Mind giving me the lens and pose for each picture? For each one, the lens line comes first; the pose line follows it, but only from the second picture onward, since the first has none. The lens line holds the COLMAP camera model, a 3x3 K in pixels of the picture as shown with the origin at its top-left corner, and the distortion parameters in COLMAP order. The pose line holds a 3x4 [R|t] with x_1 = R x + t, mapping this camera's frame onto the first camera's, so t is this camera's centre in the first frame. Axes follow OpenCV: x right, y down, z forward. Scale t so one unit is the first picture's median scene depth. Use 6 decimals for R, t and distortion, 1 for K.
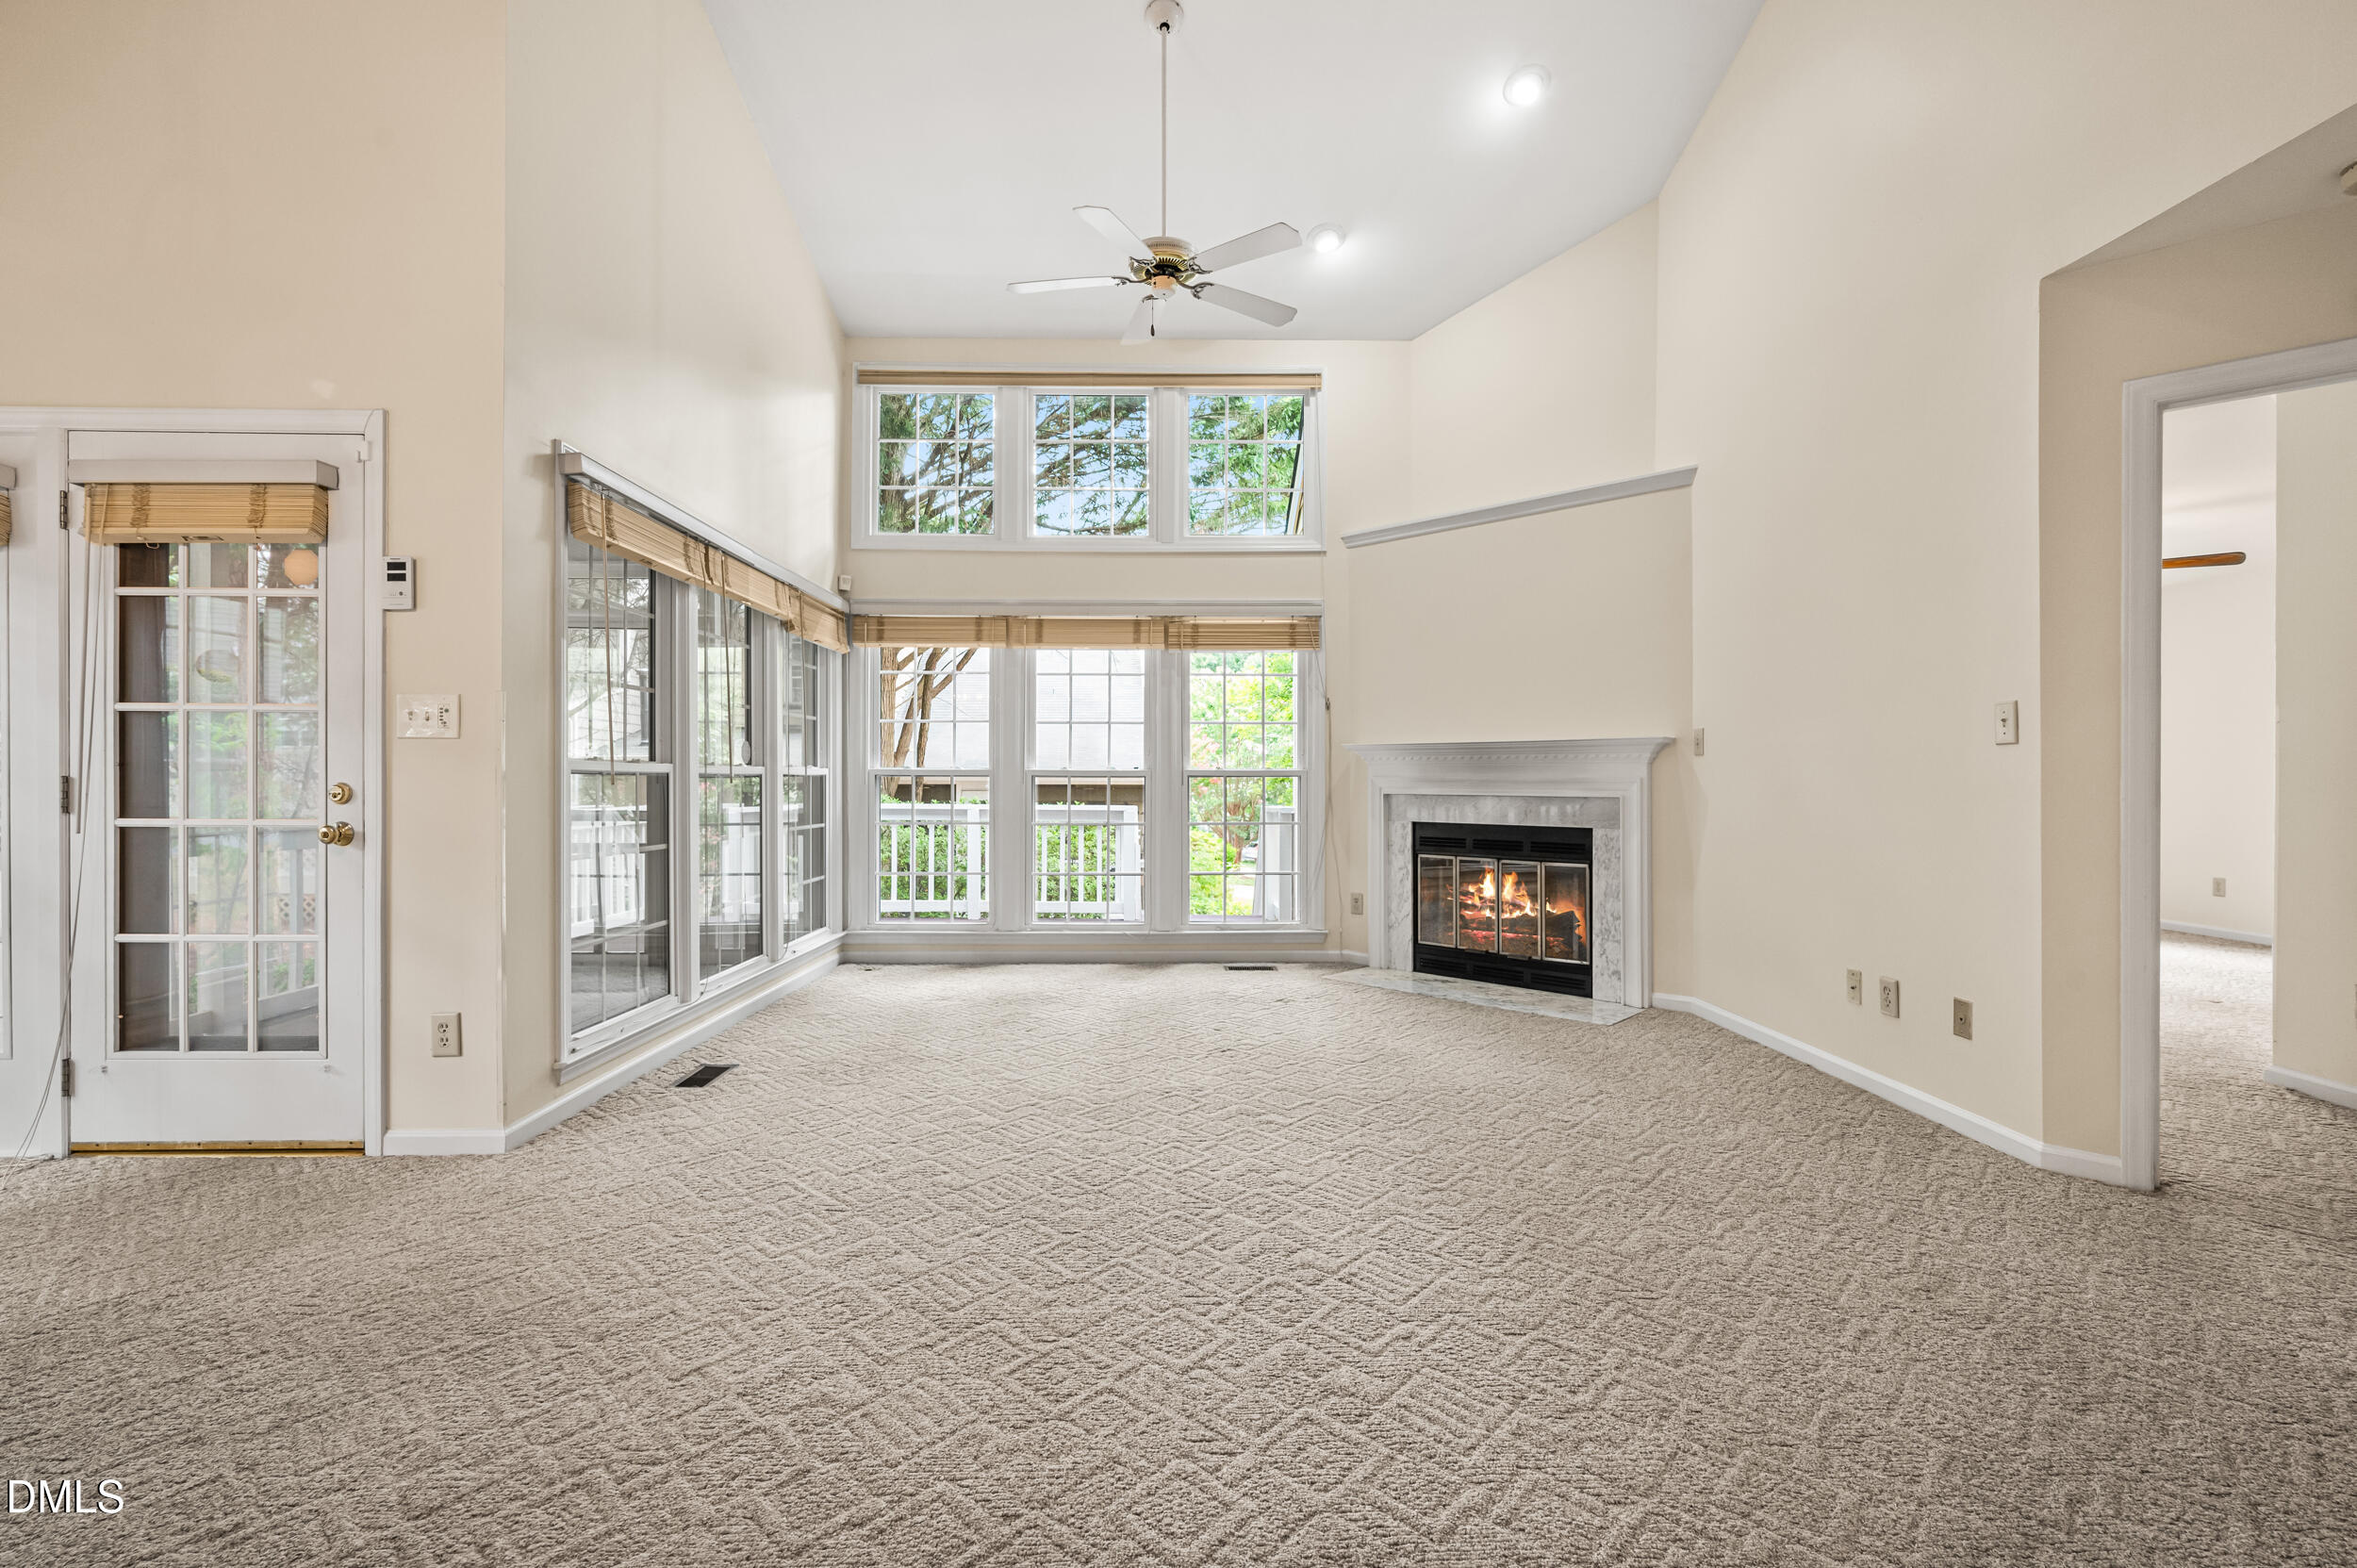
lens RADIAL K [[1032.5, 0, 1184.4], [0, 1032.5, 777.0], [0, 0, 1]] dist [-0.000135, 0.000944]
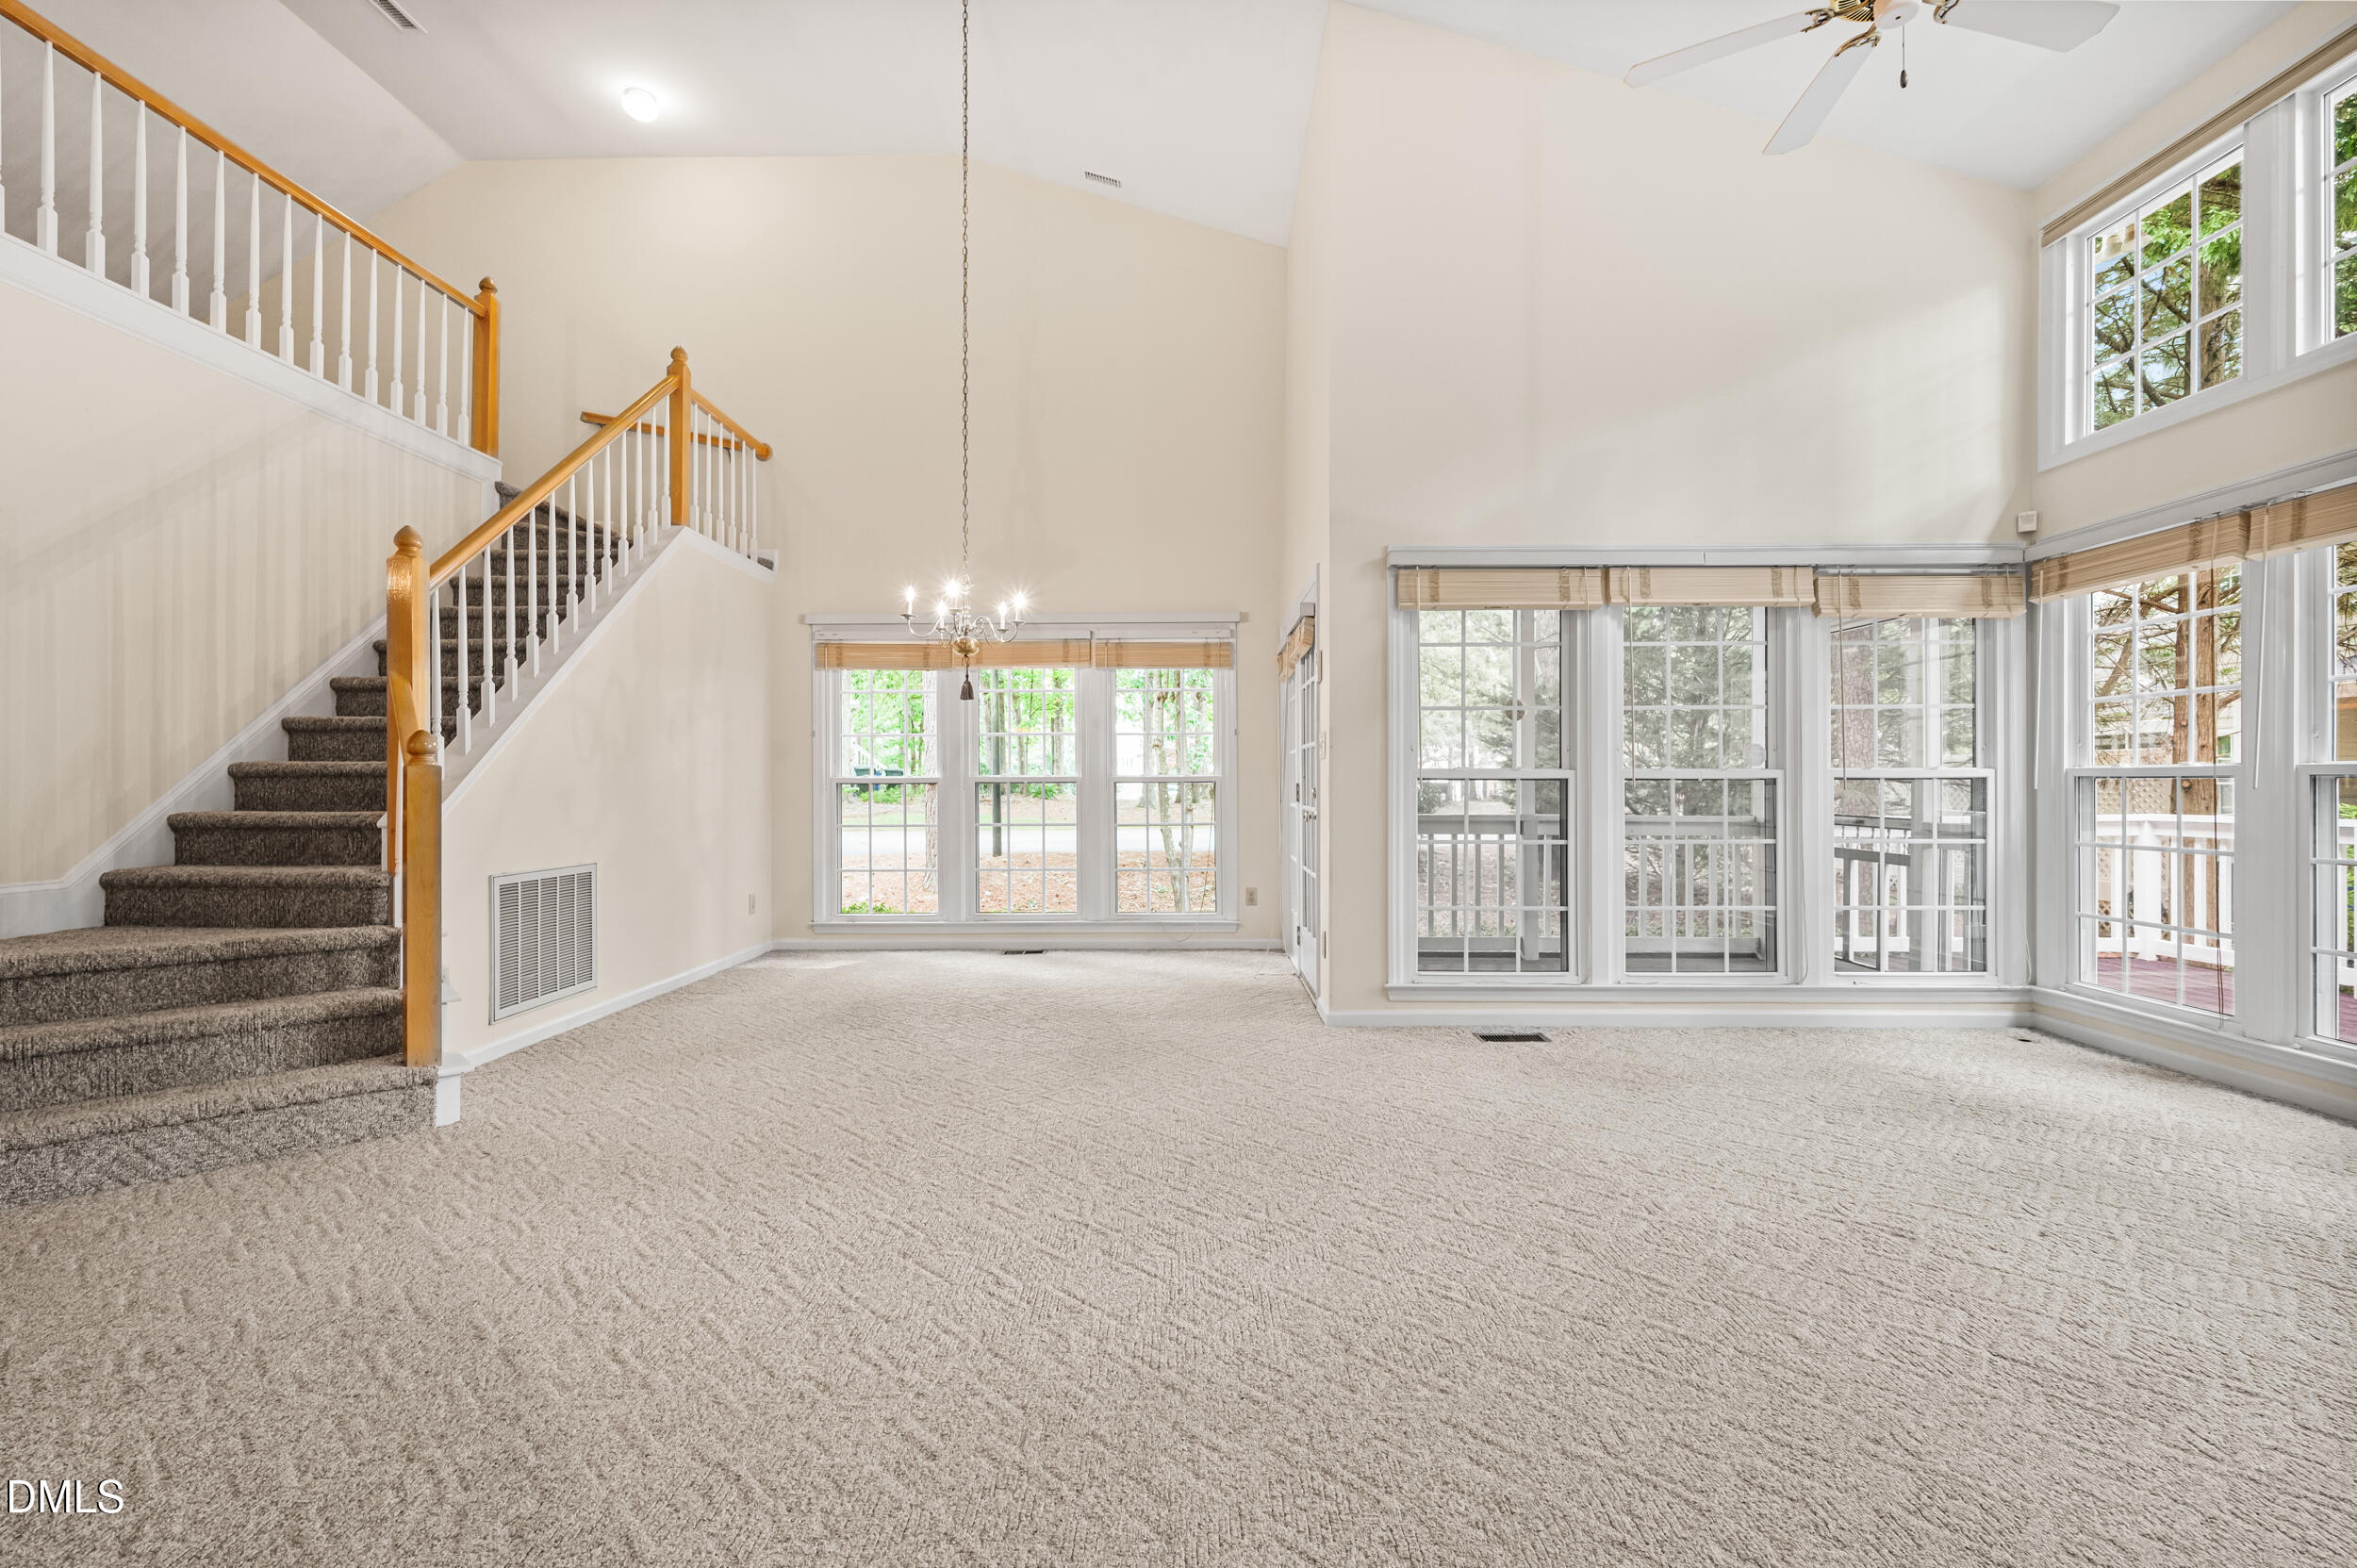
lens RADIAL K [[1032.5, 0, 1184.5], [0, 1032.5, 788.7], [0, 0, 1]] dist [-0.000135, 0.000944]
pose [[-0.027312, 0.001858, -0.999625, 0.883868], [0.004205, 0.999990, 0.001744, 0.004519], [0.999618, -0.004156, -0.027320, 0.822313]]
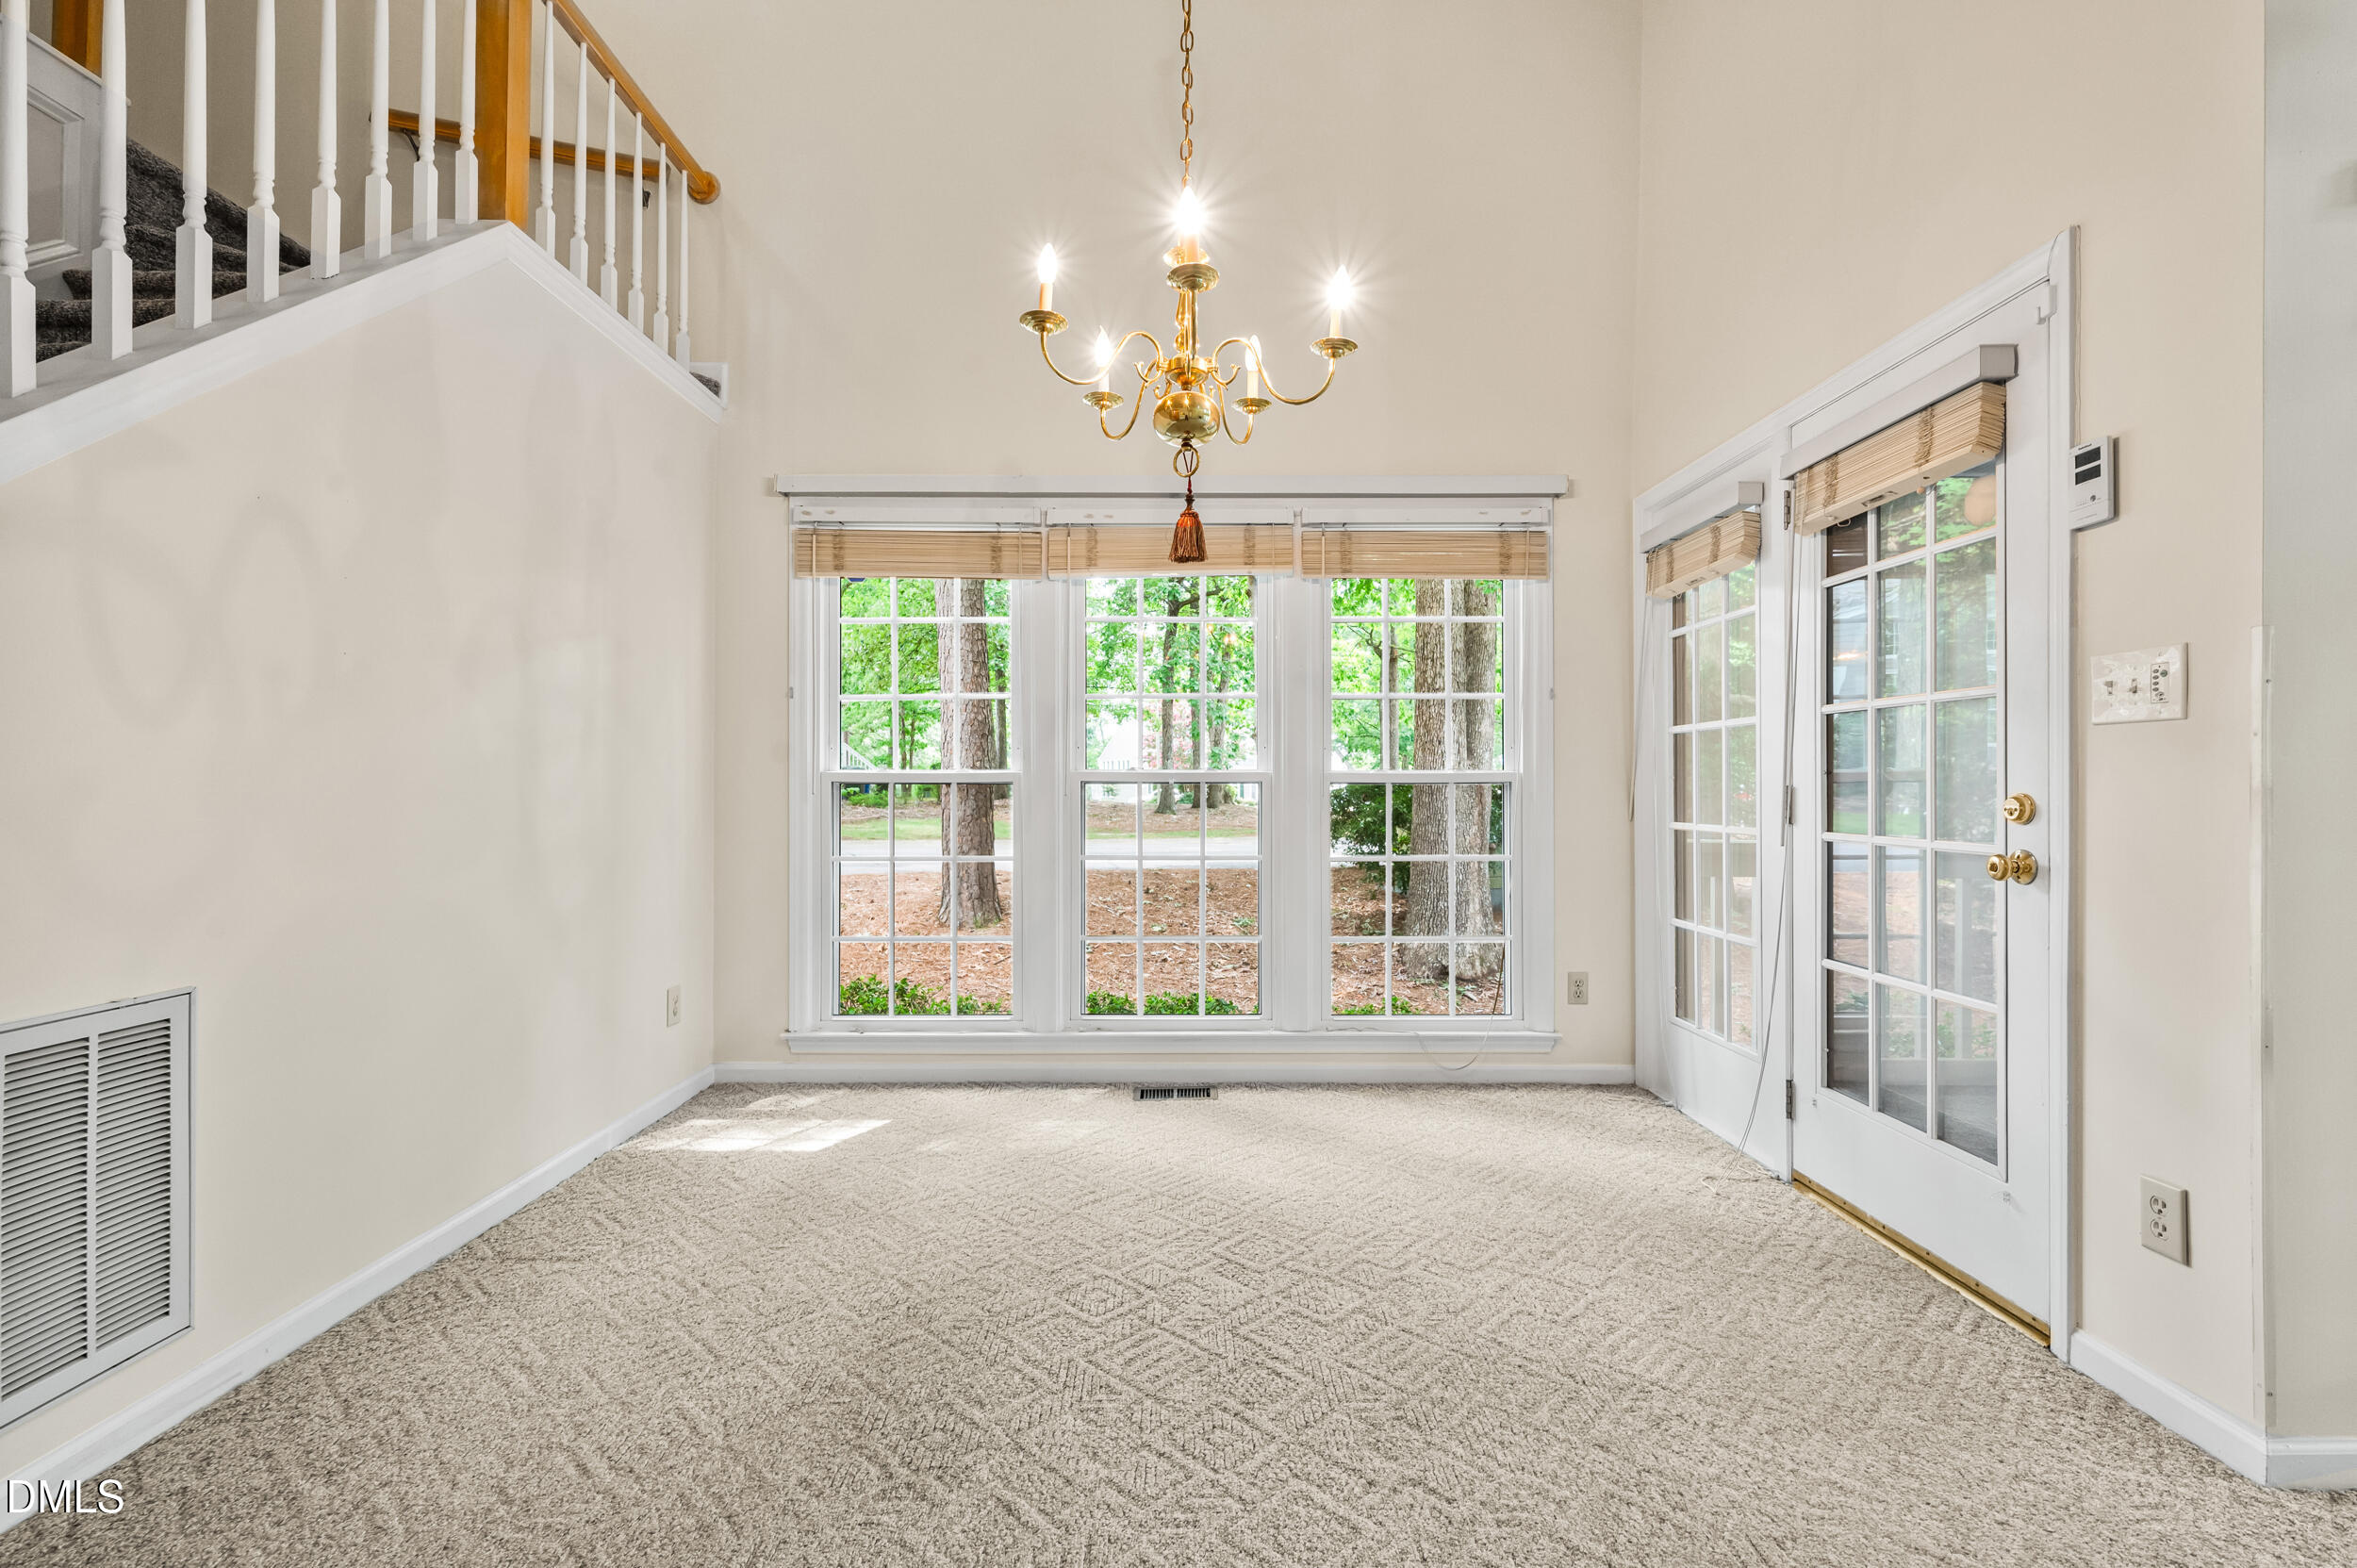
lens RADIAL K [[1032.5, 0, 1179.8], [0, 1032.5, 786.0], [0, 0, 1]] dist [-0.000135, 0.000944]
pose [[-0.018830, -0.003366, -0.999817, -0.108827], [0.001185, 0.999994, -0.003389, 0.002055], [0.999822, -0.001248, -0.018825, 0.445973]]
